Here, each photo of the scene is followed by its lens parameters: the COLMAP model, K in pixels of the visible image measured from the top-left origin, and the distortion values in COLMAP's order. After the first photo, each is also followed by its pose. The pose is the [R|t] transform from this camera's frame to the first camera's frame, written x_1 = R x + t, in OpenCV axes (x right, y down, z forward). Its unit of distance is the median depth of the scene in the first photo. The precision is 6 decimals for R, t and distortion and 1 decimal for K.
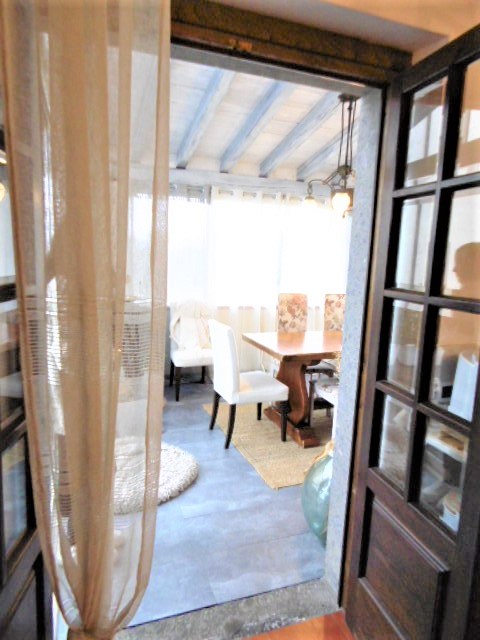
lens RADIAL K [[422.3, 0, 238.4], [0, 422.3, 317.9], [0, 0, 1]] dist [0.020018, -0.010322]
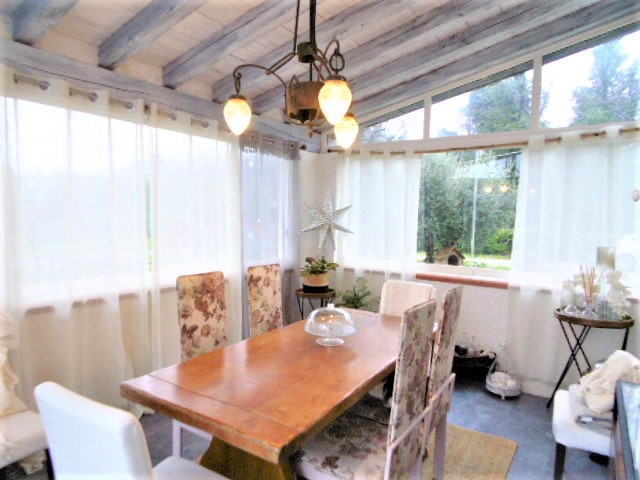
lens RADIAL K [[422.3, 0, 318.1], [0, 422.3, 240.1], [0, 0, 1]] dist [0.020018, -0.010322]
pose [[0.812077, -0.060062, 0.580451, -0.061528], [0.098852, 0.994472, -0.035395, -0.063301], [-0.575117, 0.086122, 0.813525, 0.438348]]
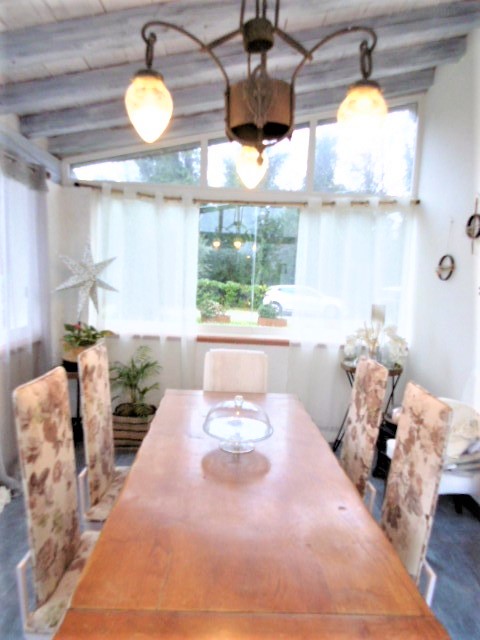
lens RADIAL K [[422.3, 0, 238.4], [0, 422.3, 317.9], [0, 0, 1]] dist [0.020018, -0.010322]
pose [[0.337695, -0.126371, 0.932734, -0.107168], [0.109215, 0.989514, 0.094523, -0.109958], [-0.934898, 0.069948, 0.347956, 0.713813]]
